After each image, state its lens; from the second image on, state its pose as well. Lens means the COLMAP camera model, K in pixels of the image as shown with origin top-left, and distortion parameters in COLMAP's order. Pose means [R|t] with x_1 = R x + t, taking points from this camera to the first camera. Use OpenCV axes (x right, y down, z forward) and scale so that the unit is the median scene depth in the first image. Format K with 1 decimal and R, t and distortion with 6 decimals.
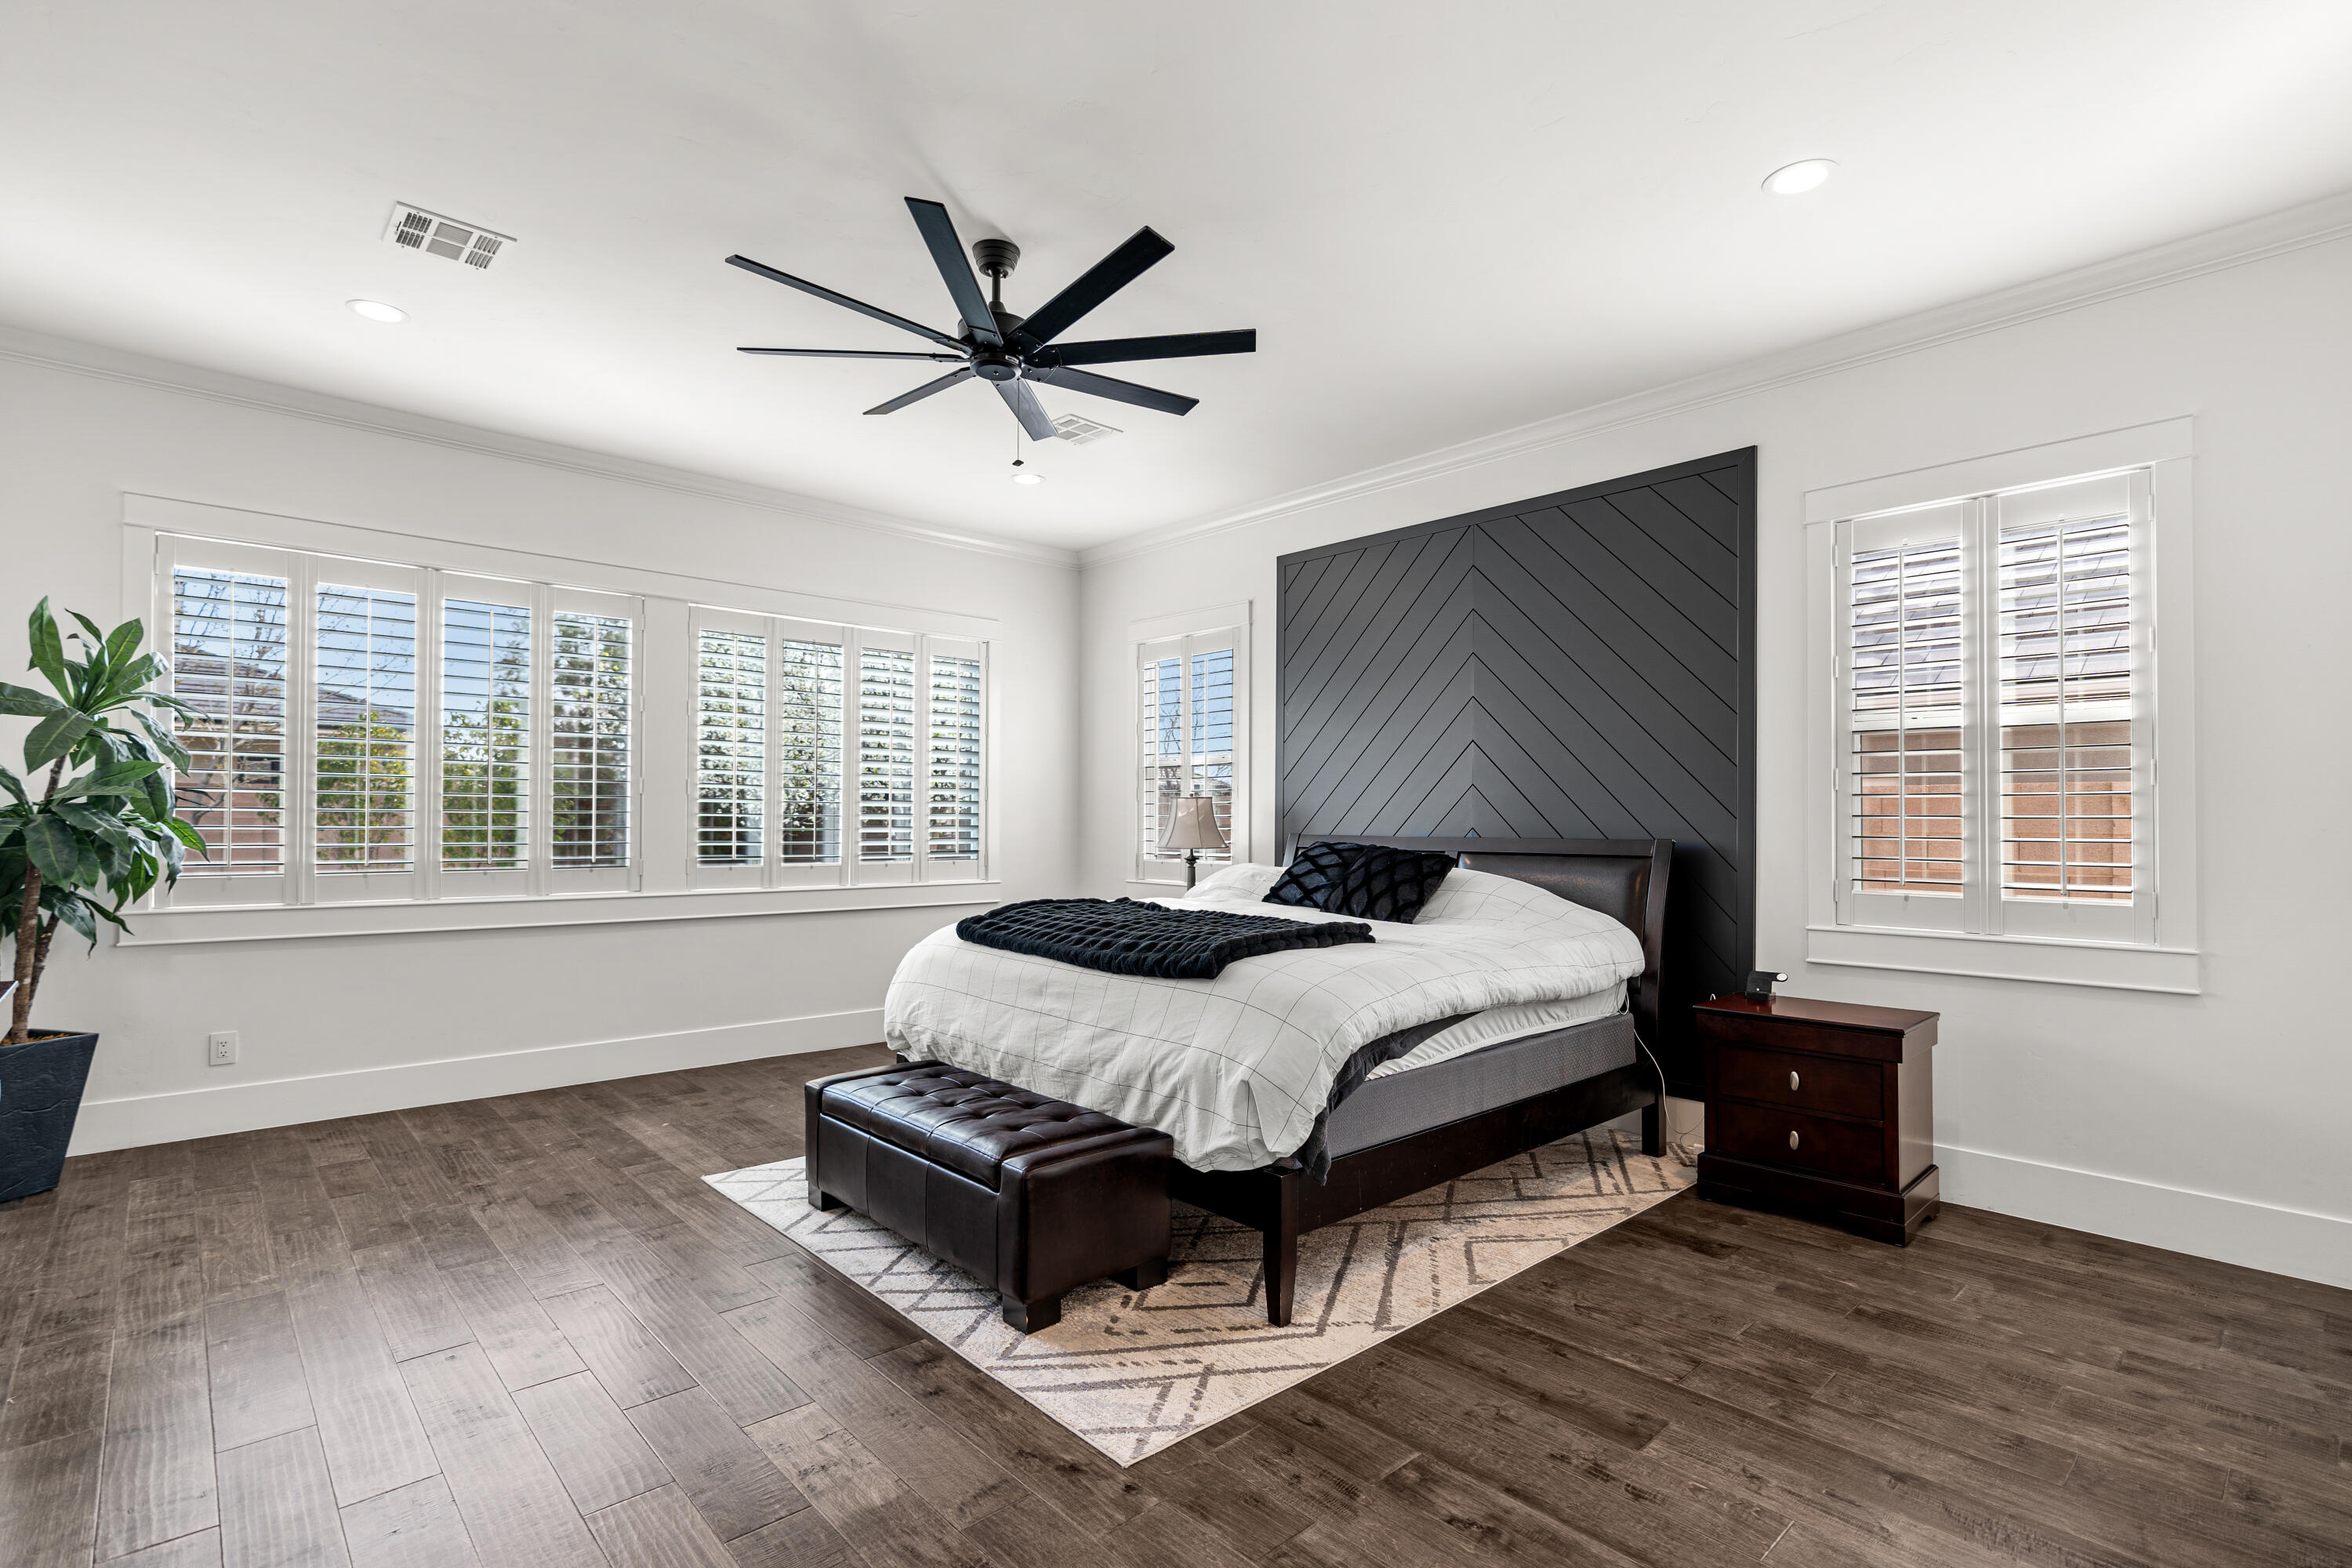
lens RADIAL K [[1100.2, 0, 1177.1], [0, 1100.2, 800.7], [0, 0, 1]] dist [-0.003698, -0.000190]
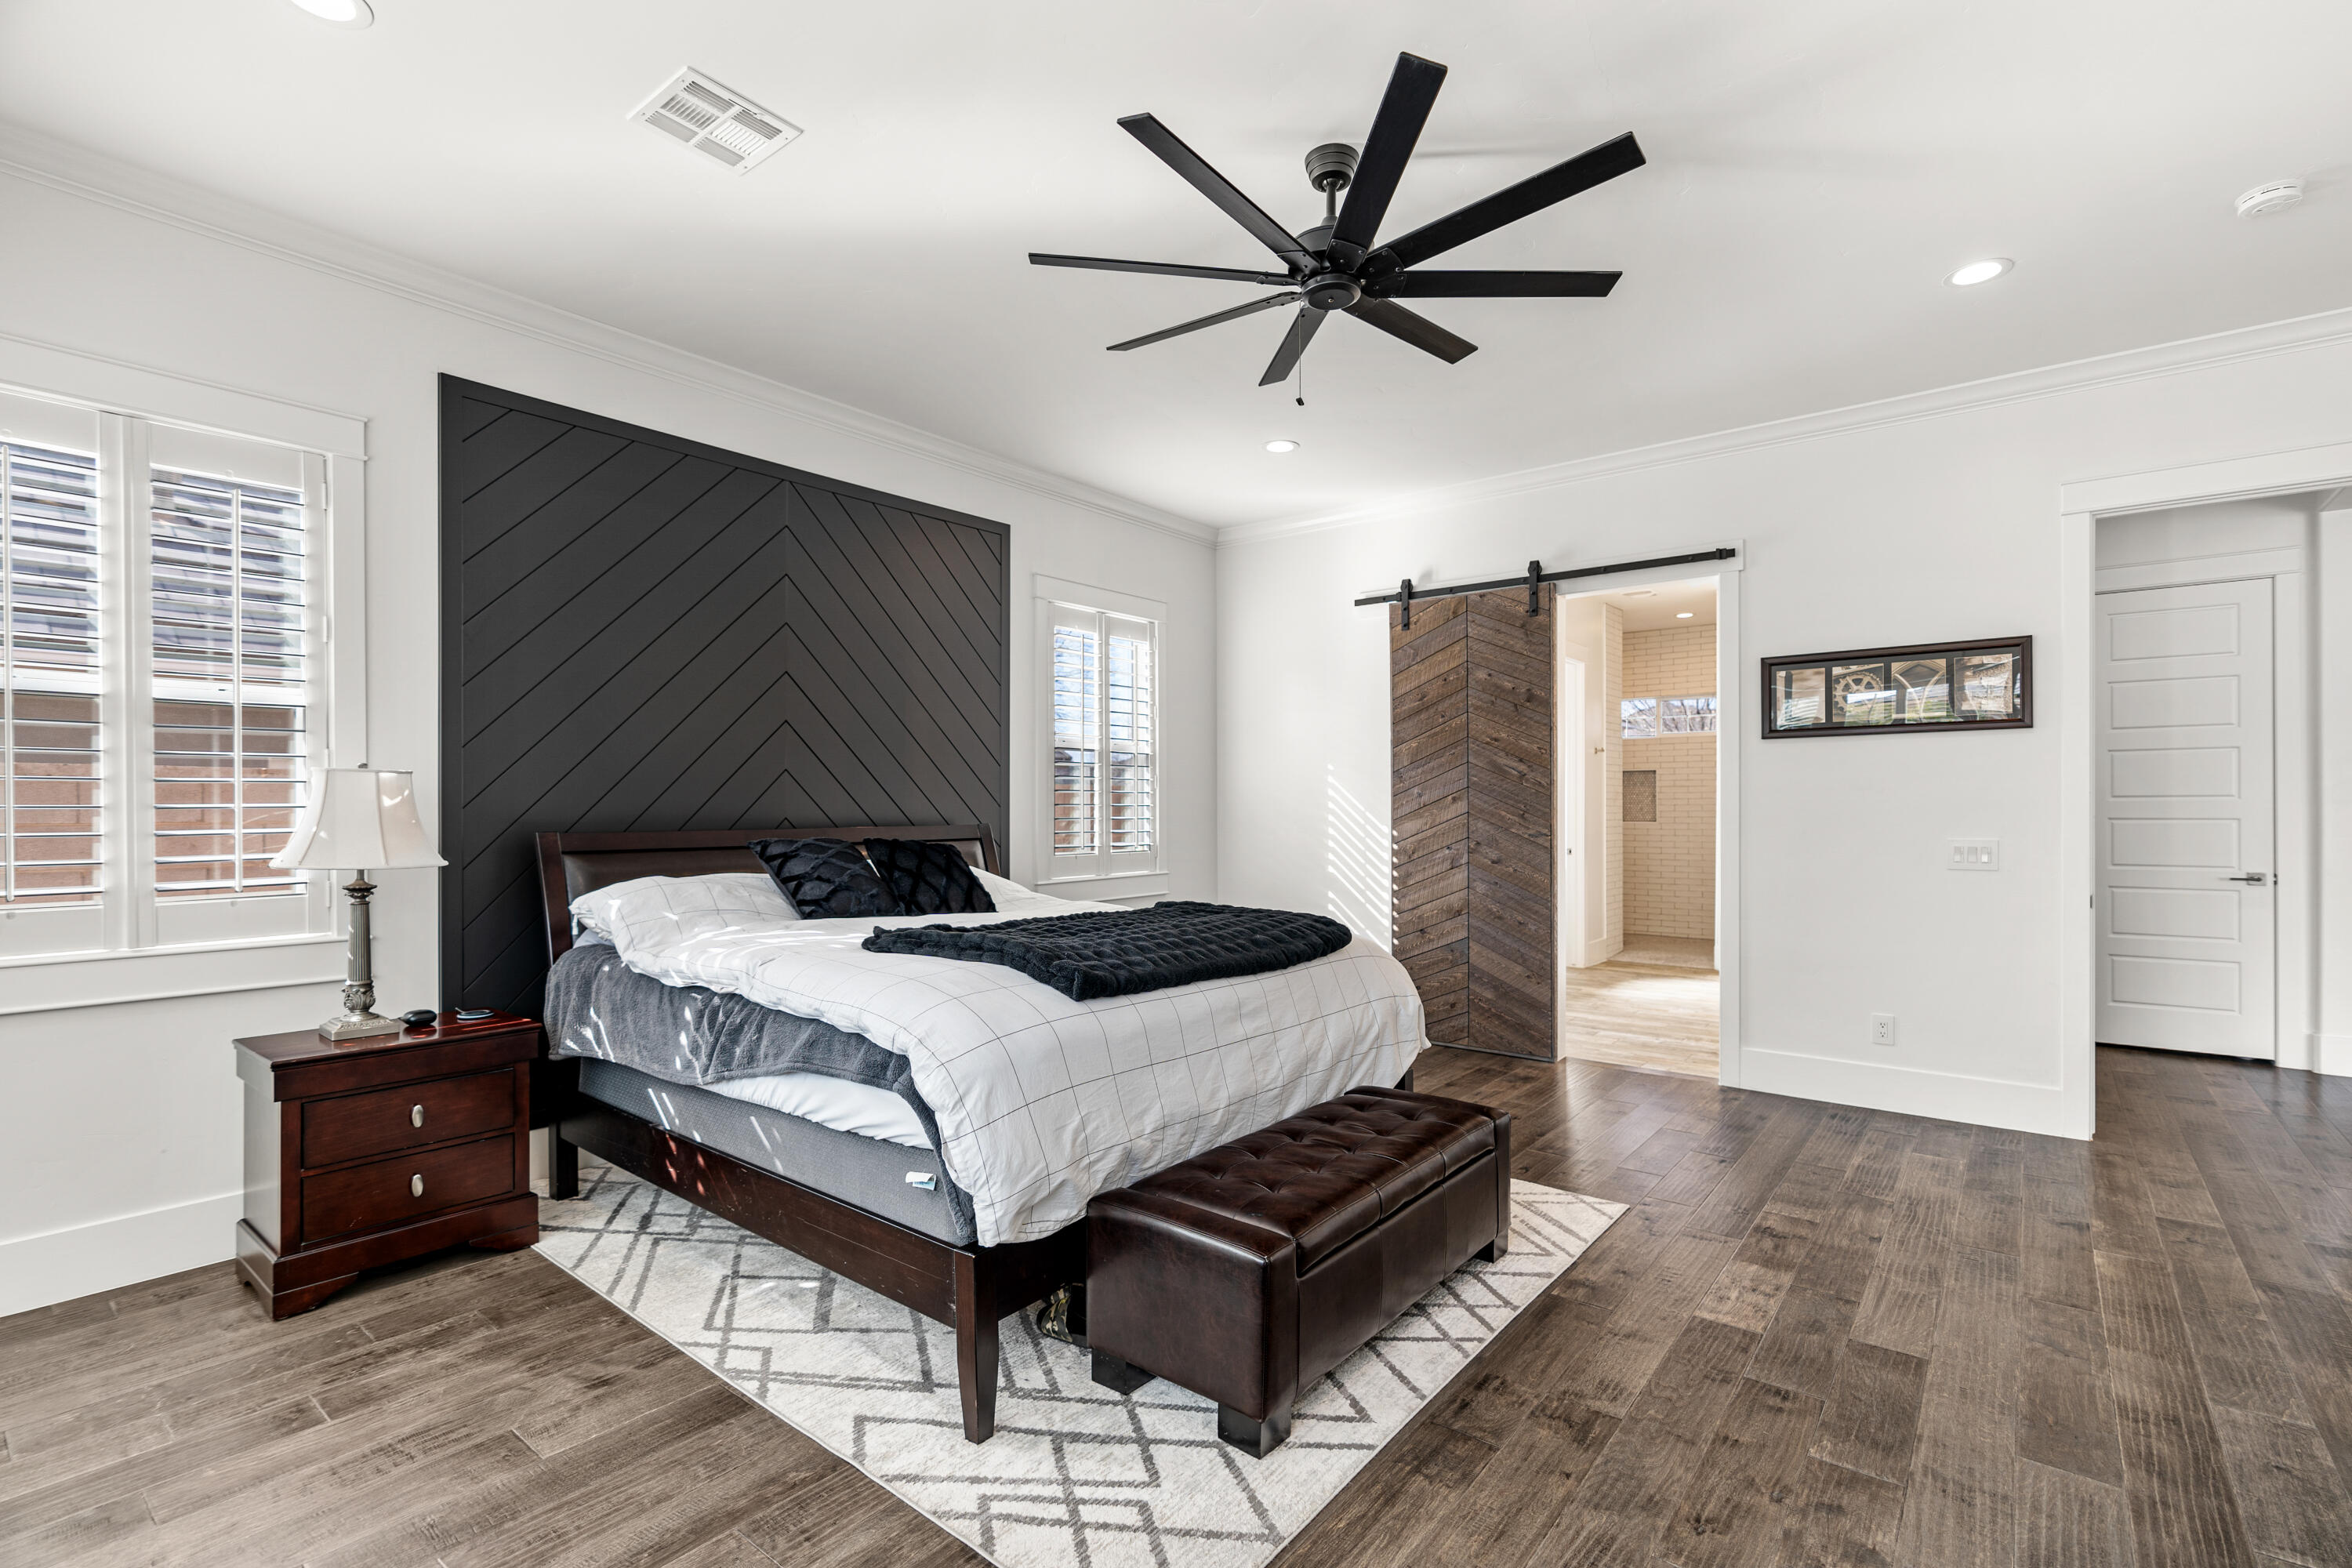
lens RADIAL K [[1080.6, 0, 1181.6], [0, 1080.6, 792.1], [0, 0, 1]] dist [-0.008228, 0.003121]
pose [[-0.156019, 0.006299, 0.987734, -1.036137], [-0.015915, 0.999834, -0.008890, 0.010313], [-0.987626, -0.017107, -0.155893, 1.297842]]
